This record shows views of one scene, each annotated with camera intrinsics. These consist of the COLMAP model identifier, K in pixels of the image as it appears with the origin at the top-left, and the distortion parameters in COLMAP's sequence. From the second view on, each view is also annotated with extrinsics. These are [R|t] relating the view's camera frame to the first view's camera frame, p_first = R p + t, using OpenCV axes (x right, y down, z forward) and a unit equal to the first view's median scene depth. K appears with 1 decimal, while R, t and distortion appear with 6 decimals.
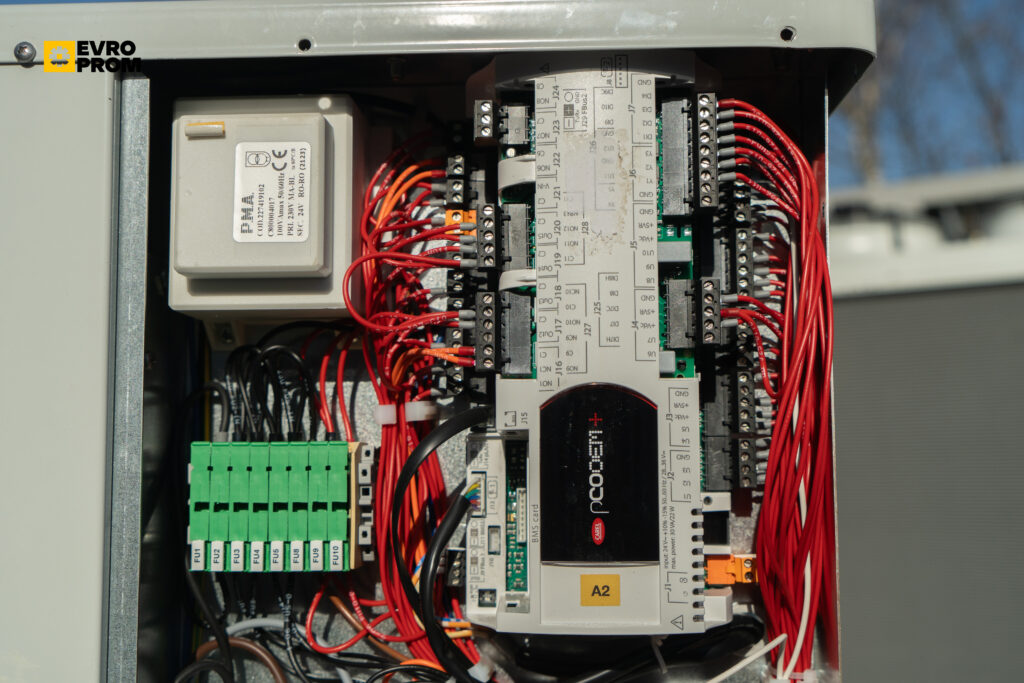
lens RADIAL K [[1324.2, 0, 512.7], [0, 1324.2, 319.0], [0, 0, 1]] dist [0.018918, 0.031653]
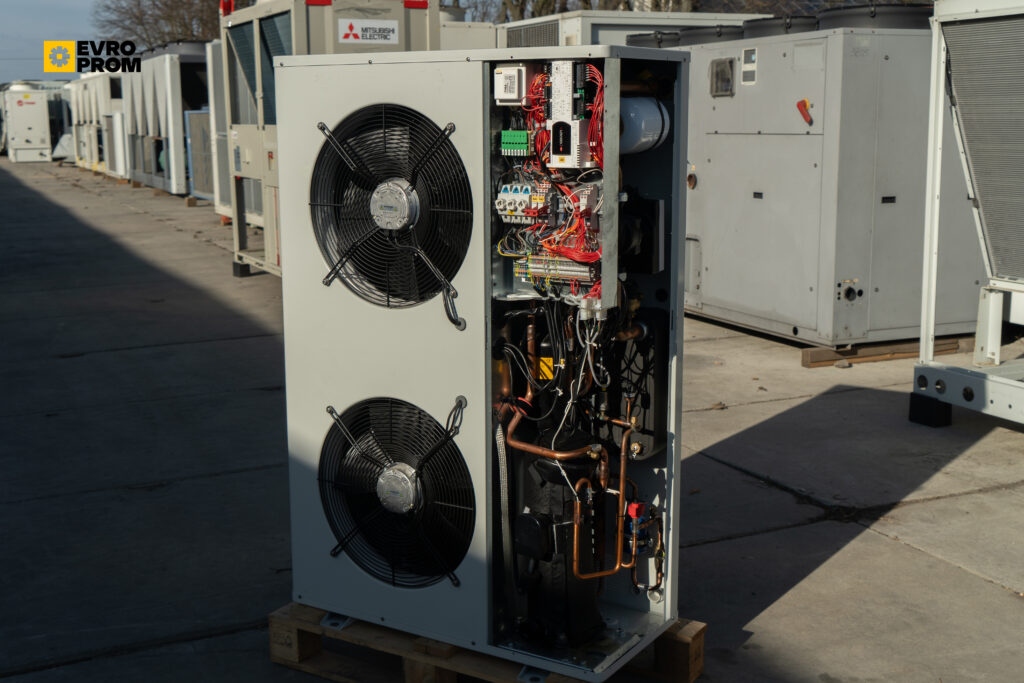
lens RADIAL K [[1241.4, 0, 512.0], [0, 1241.4, 341.5], [0, 0, 1]] dist [0.011196, 0.007613]
pose [[0.866542, 0.098176, -0.489353, 2.318611], [0.047552, 0.959763, 0.276756, -0.472707], [0.496833, -0.263091, 0.827007, -3.320953]]
